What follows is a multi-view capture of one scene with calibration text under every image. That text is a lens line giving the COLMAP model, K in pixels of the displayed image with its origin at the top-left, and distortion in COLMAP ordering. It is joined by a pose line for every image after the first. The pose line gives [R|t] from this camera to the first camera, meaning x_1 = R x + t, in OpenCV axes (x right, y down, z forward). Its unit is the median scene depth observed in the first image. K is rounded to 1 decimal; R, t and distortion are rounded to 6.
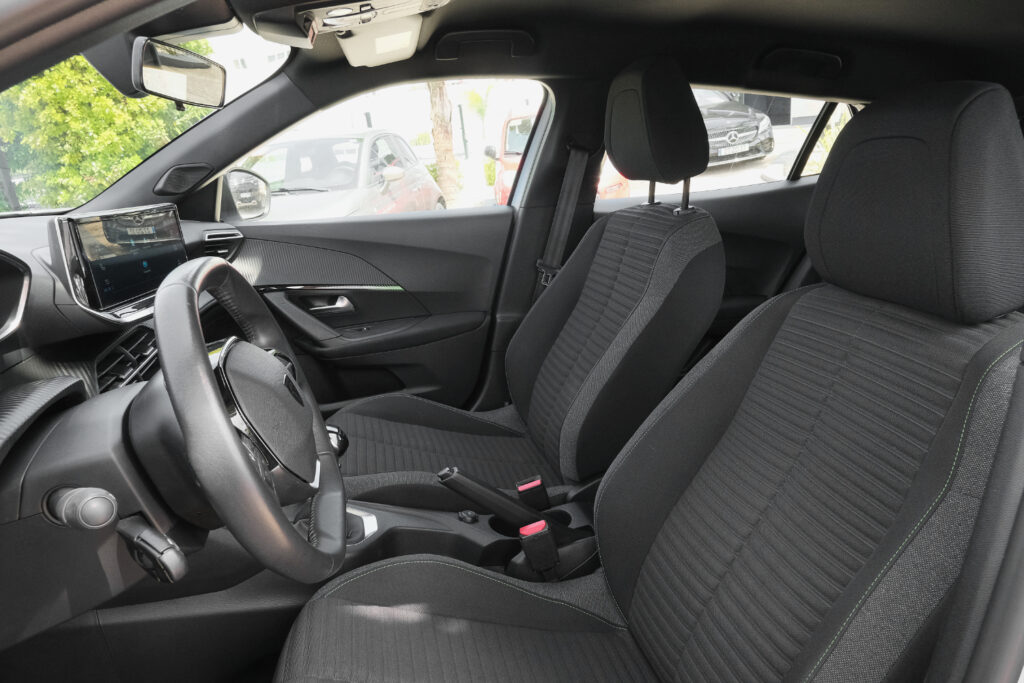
lens RADIAL K [[642.3, 0, 512.0], [0, 642.3, 341.5], [0, 0, 1]] dist [-0.001595, 0.000973]
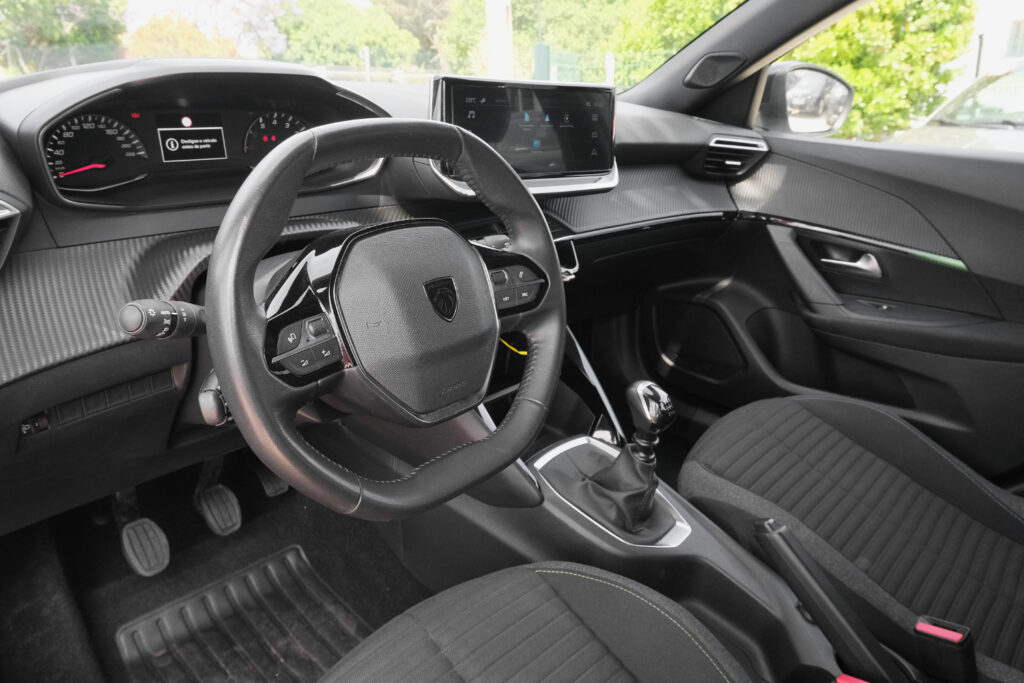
lens RADIAL K [[741.7, 0, 512.0], [0, 741.7, 341.5], [0, 0, 1]] dist [-0.032351, 0.060895]
pose [[0.554157, 0.335088, -0.761988, 0.181434], [-0.285540, 0.936378, 0.204117, -0.034588], [0.781906, 0.104466, 0.614581, 0.197080]]
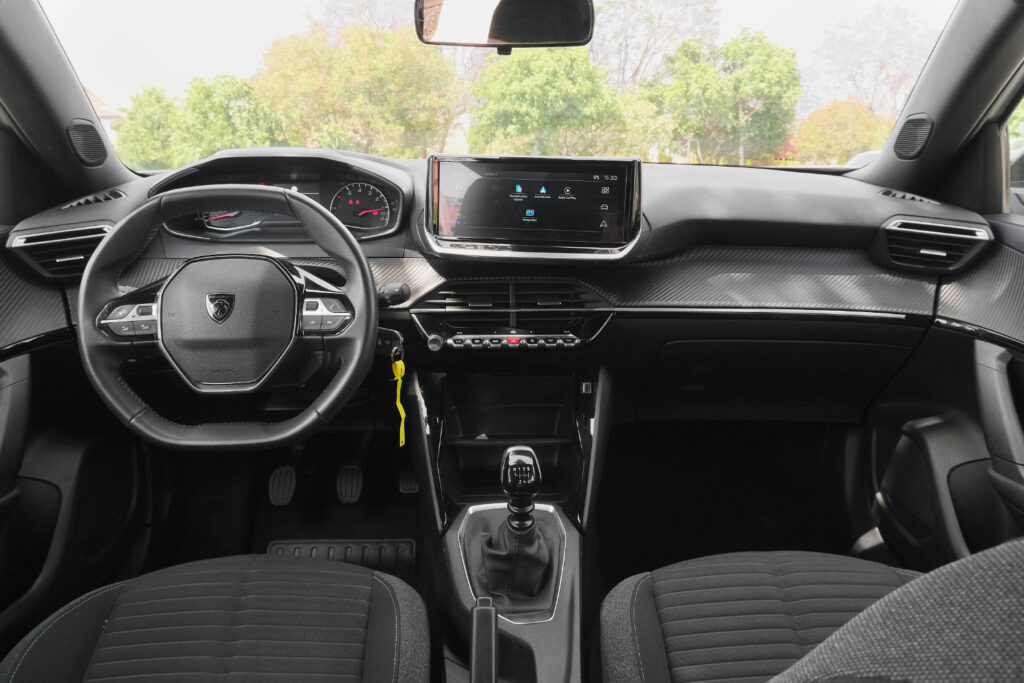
lens RADIAL K [[776.2, 0, 495.4], [0, 776.2, 342.4], [0, 0, 1]] dist [-0.002877, -0.003534]
pose [[-0.220400, 0.275966, -0.935557, 0.353970], [-0.265883, 0.905824, 0.329832, -0.182413], [0.938472, 0.321444, -0.126269, 0.663427]]
